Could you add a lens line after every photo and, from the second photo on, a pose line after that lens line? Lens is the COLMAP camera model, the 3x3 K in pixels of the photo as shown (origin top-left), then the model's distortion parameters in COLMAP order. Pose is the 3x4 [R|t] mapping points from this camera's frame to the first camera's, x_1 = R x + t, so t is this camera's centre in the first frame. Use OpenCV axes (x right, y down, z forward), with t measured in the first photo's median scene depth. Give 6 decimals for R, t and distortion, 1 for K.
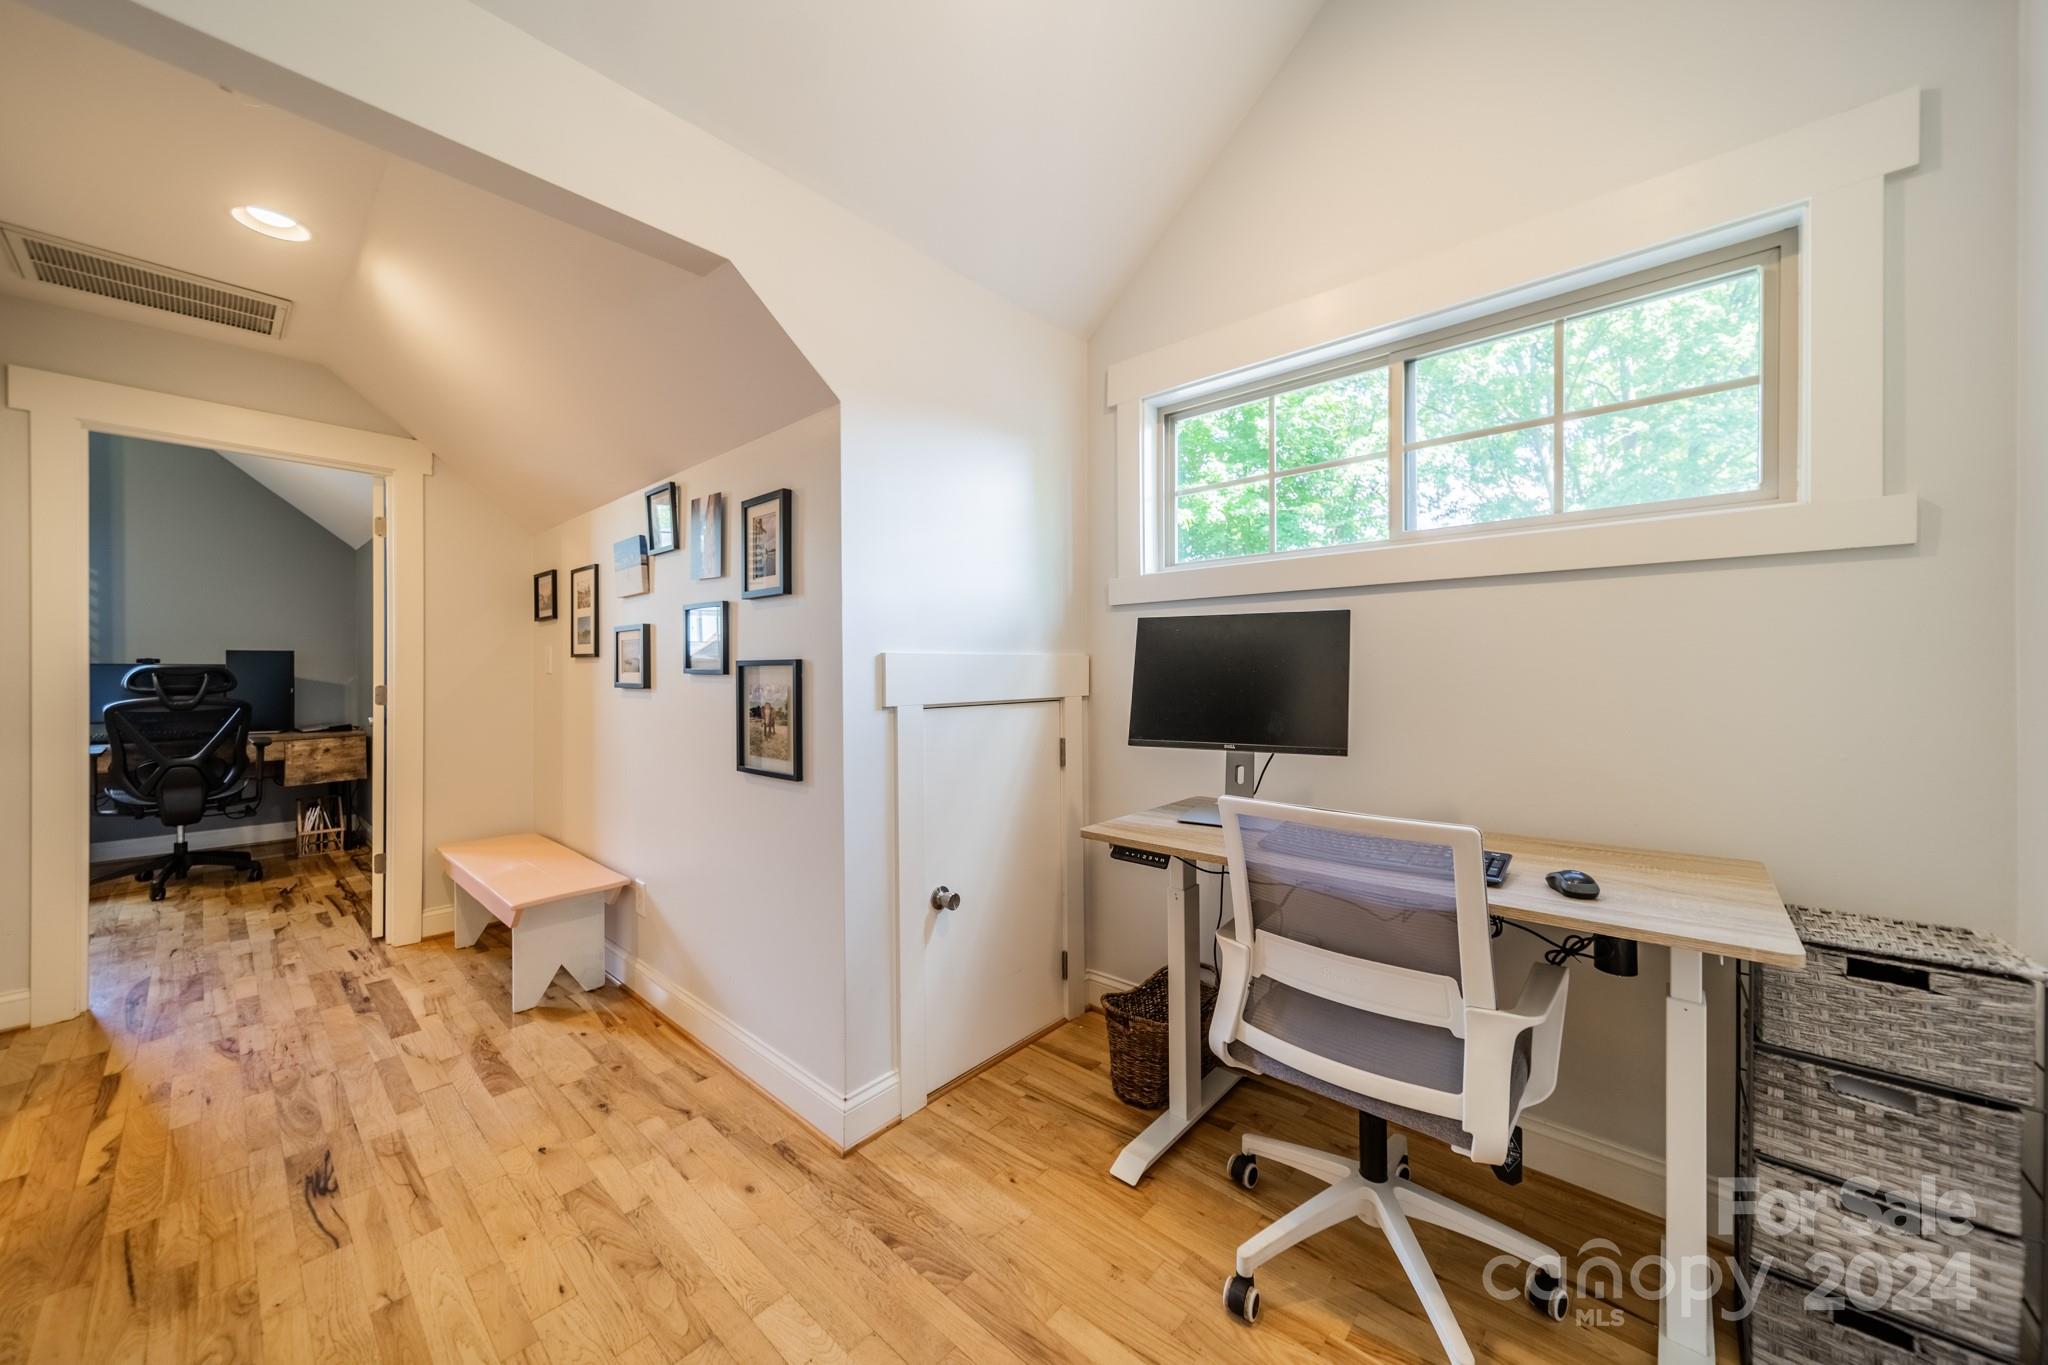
lens RADIAL K [[733.7, 0, 1023.4], [0, 733.7, 674.5], [0, 0, 1]] dist [-0.000215, -0.000127]
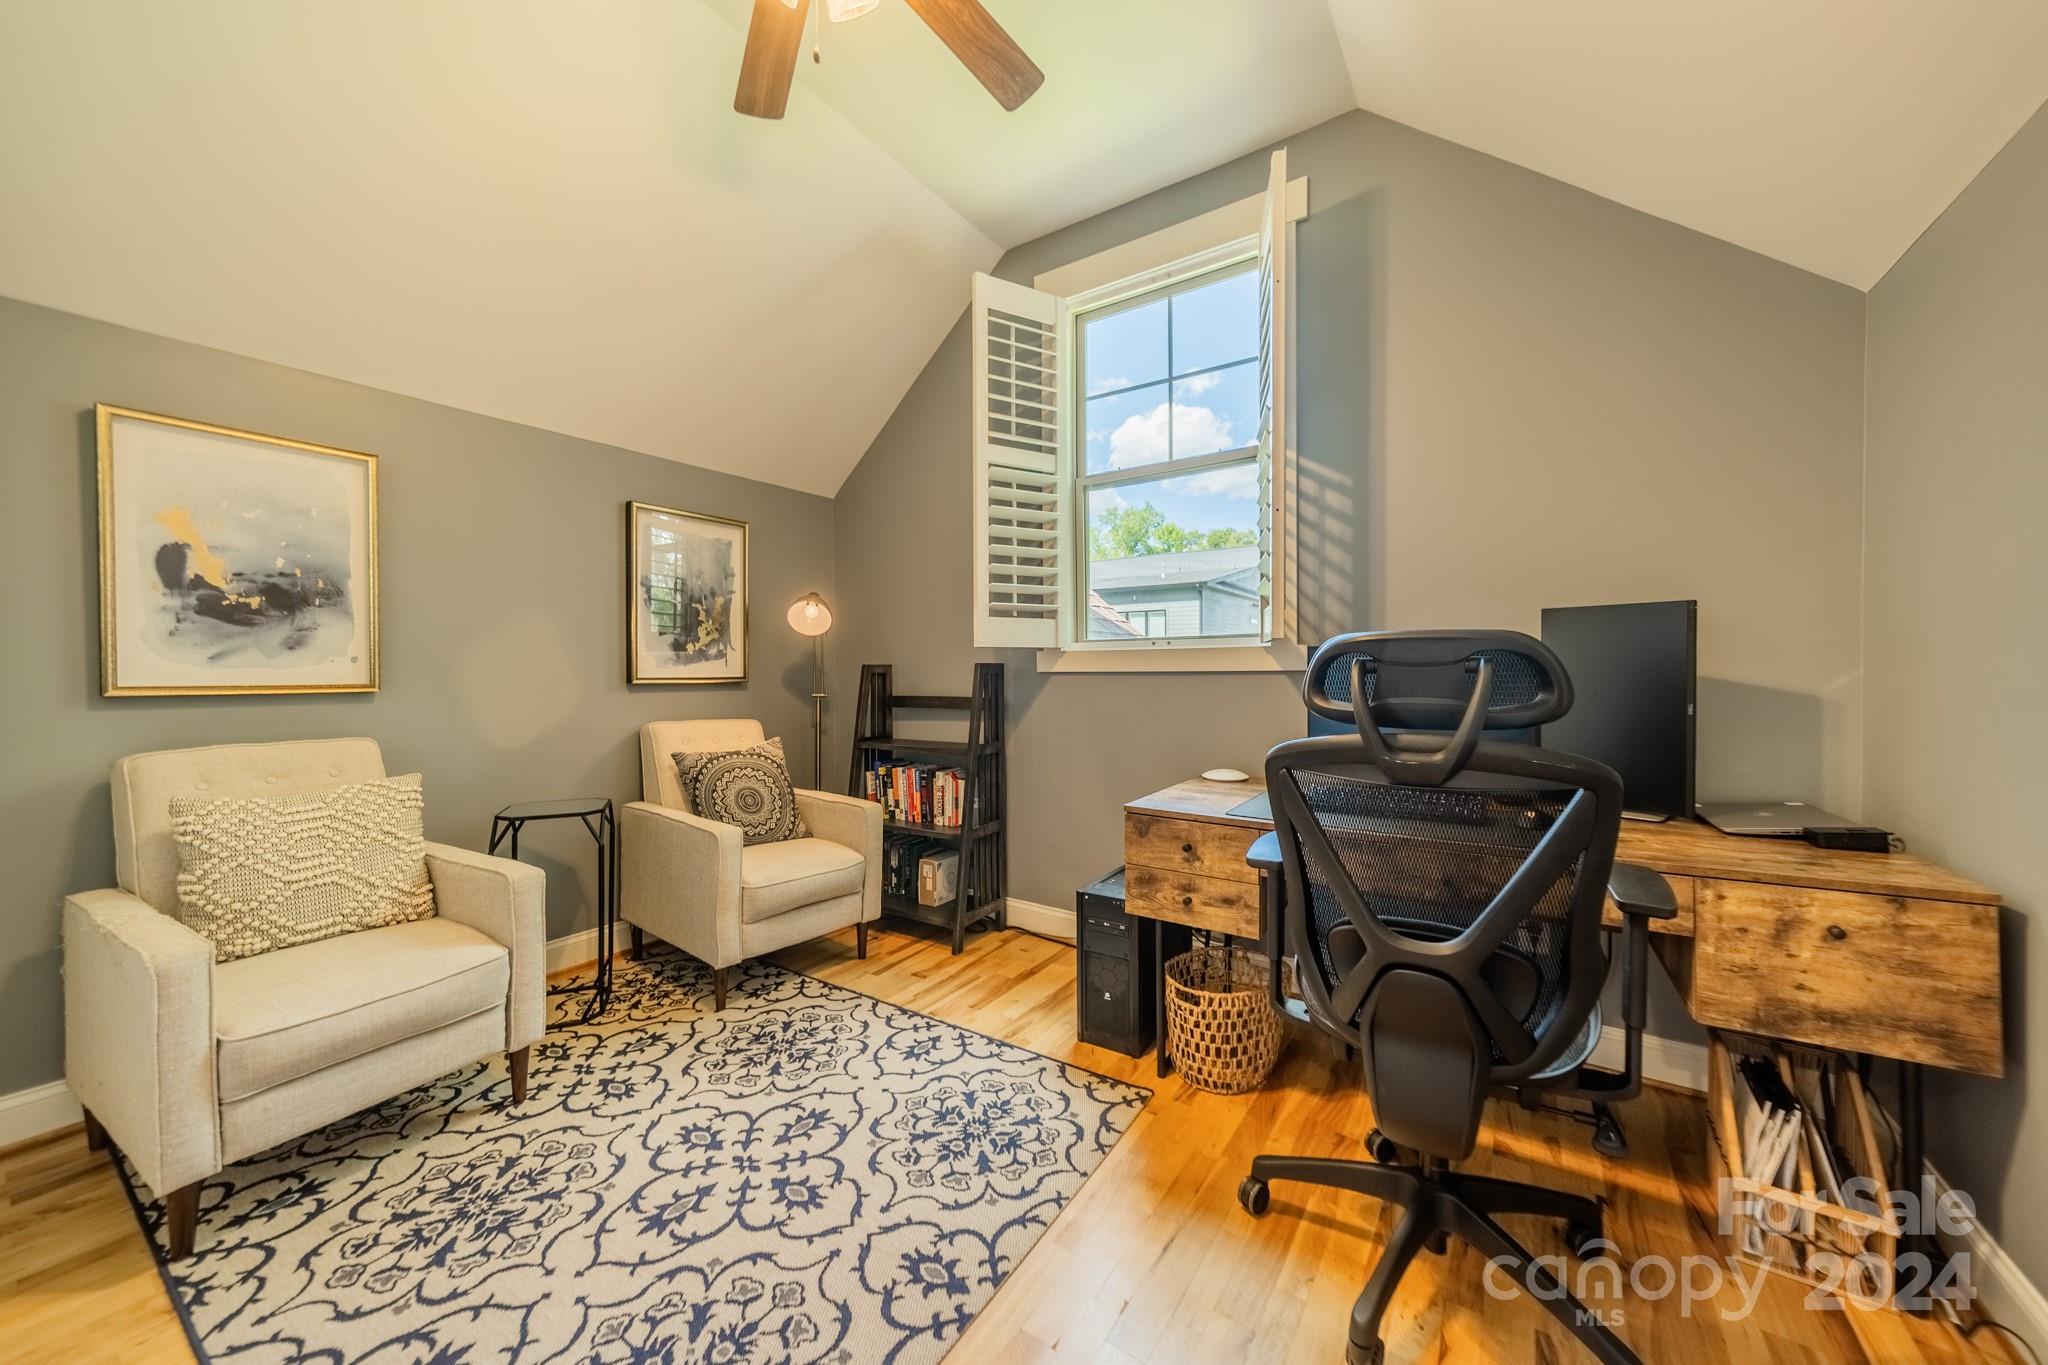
lens RADIAL K [[733.7, 0, 1023.4], [0, 733.7, 674.5], [0, 0, 1]] dist [-0.000215, -0.000127]
pose [[0.138165, 0.002785, -0.990405, -0.716464], [-0.008739, 0.999961, 0.001593, 0.005828], [0.990371, 0.008435, 0.138183, 0.652902]]
